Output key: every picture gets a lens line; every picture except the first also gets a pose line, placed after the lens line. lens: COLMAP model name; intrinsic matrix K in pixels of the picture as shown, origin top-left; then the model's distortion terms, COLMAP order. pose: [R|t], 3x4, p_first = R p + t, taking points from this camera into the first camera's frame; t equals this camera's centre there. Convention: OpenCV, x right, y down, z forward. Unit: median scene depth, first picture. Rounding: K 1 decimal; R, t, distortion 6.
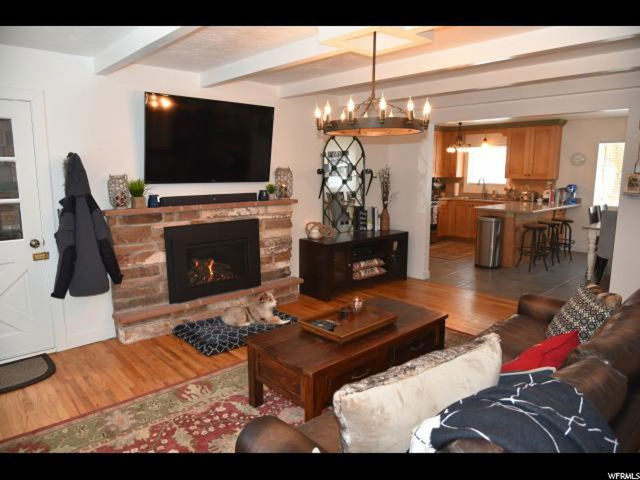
lens RADIAL K [[438.7, 0, 320.0], [0, 438.7, 240.0], [0, 0, 1]] dist [-0.050163, -0.002193]
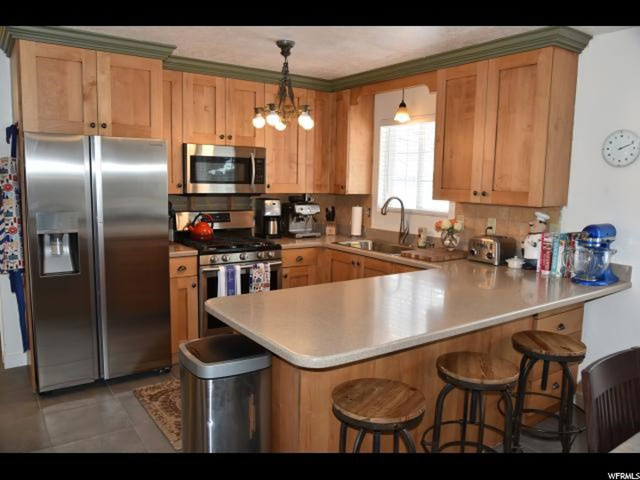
lens RADIAL K [[496.0, 0, 320.0], [0, 496.0, 240.0], [0, 0, 1]] dist [-0.053509, 0.007057]
pose [[0.991894, 0.032396, -0.122872, 0.396963], [-0.036441, 0.998860, -0.030820, -0.092505], [0.121733, 0.035048, 0.991944, 0.573731]]
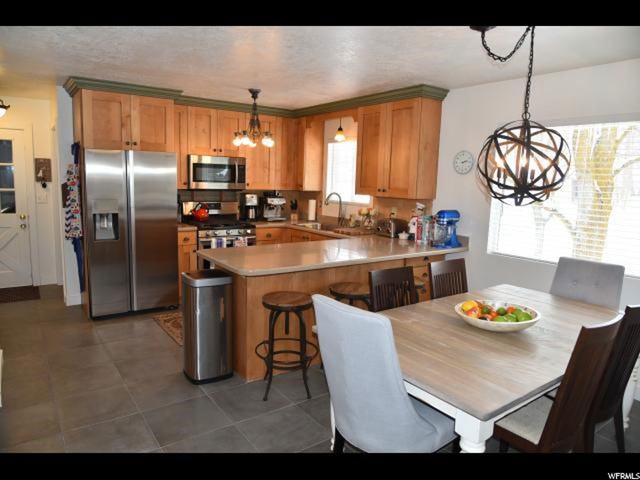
lens RADIAL K [[438.7, 0, 320.0], [0, 438.7, 240.0], [0, 0, 1]] dist [-0.050163, -0.002193]
pose [[0.993008, 0.043020, -0.109932, 0.464127], [-0.045085, 0.998849, -0.016367, -0.072889], [0.109101, 0.021209, 0.993804, 0.434212]]
